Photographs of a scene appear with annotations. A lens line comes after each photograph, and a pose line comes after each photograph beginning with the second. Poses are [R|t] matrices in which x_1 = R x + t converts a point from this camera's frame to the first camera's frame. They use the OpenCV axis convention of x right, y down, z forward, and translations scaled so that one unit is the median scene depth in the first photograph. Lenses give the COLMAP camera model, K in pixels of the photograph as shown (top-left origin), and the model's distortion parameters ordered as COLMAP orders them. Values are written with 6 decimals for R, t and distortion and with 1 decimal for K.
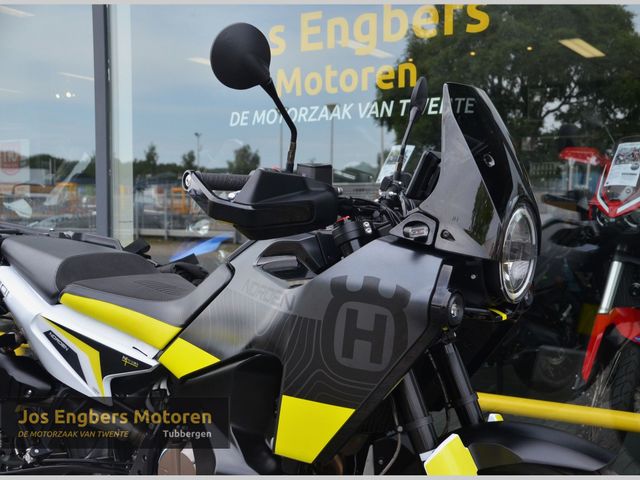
lens RADIAL K [[843.1, 0, 367.6], [0, 843.1, 241.8], [0, 0, 1]] dist [0.014487, 0.306684]
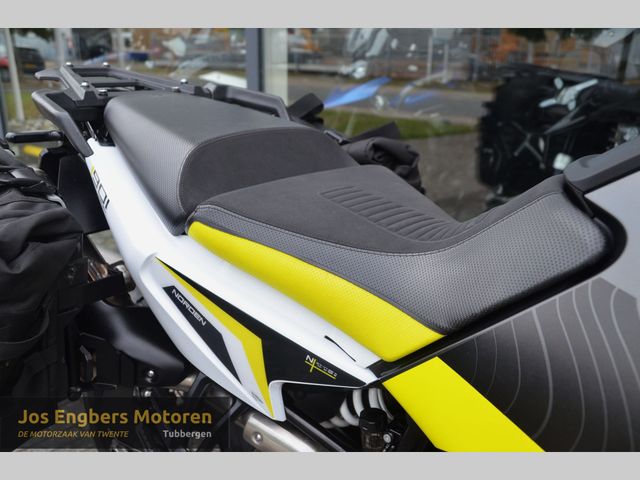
lens RADIAL K [[646.4, 0, 321.2], [0, 646.4, 264.1], [0, 0, 1]] dist [-0.146726, 0.284188]
pose [[0.981138, 0.069694, -0.180309, -0.213809], [-0.015610, 0.958265, 0.285455, -0.025926], [0.192678, -0.277256, 0.941278, 0.652165]]
